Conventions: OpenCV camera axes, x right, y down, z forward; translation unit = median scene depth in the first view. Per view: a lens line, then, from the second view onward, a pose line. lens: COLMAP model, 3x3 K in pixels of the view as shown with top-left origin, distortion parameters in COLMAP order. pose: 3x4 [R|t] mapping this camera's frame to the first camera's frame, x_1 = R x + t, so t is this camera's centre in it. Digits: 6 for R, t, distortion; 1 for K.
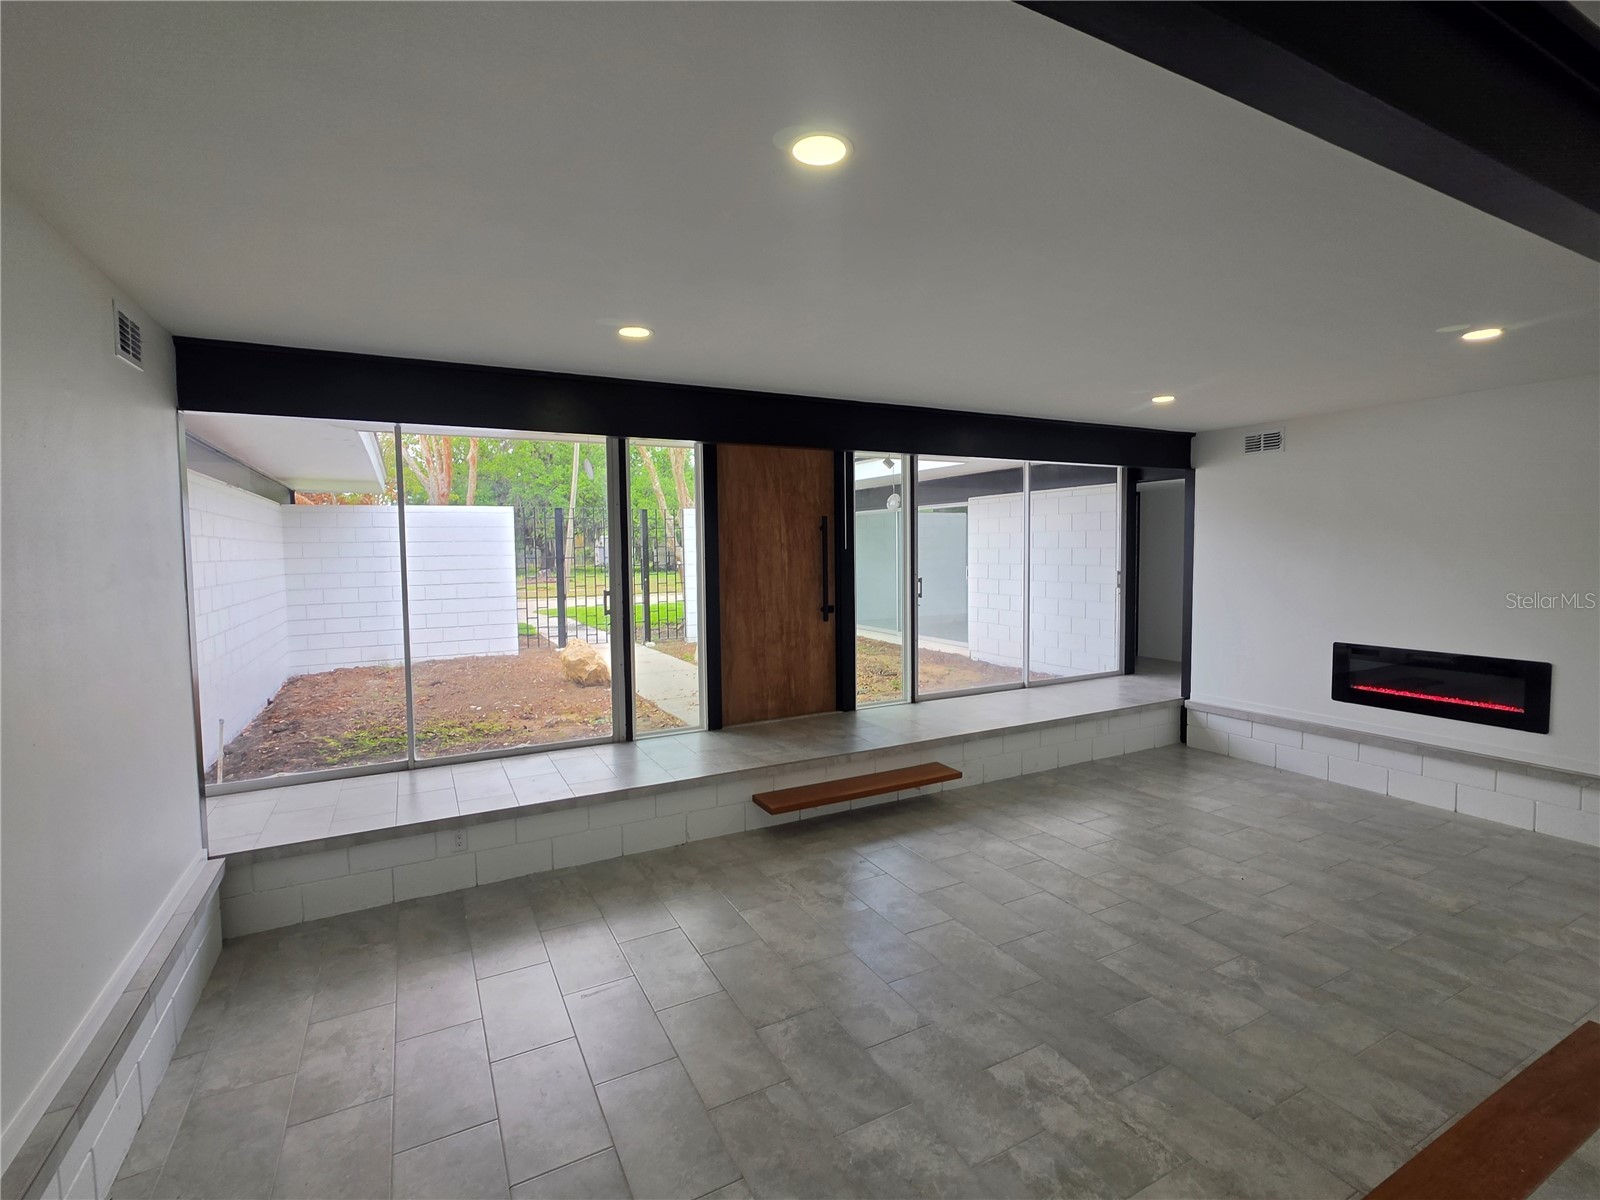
lens RADIAL K [[745.9, 0, 800.0], [0, 745.9, 600.0], [0, 0, 1]] dist [-0.002858, 0.000520]
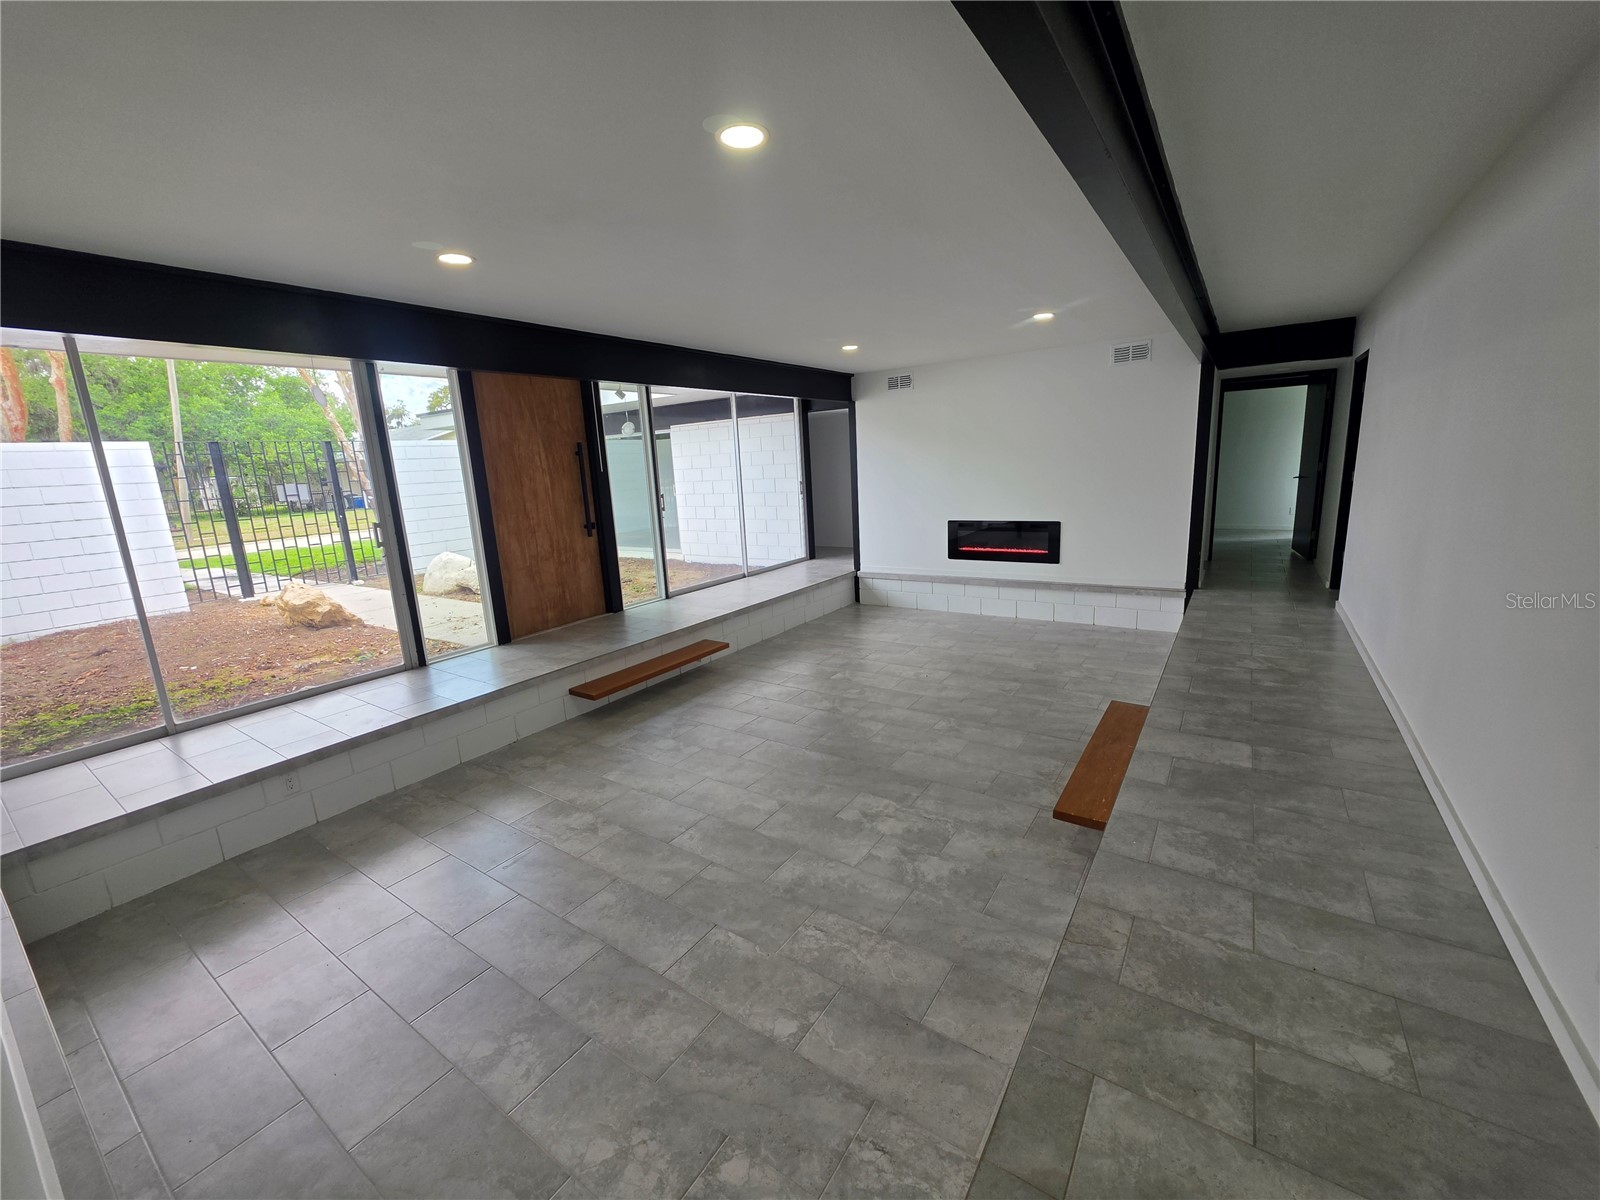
lens RADIAL K [[643.3, 0, 800.0], [0, 643.3, 600.0], [0, 0, 1]] dist [-0.001508, -0.000061]
pose [[0.885108, -0.130028, 0.446851, -0.155627], [0.072896, 0.987059, 0.142832, 0.008156], [-0.459641, -0.093848, 0.883132, -0.027392]]
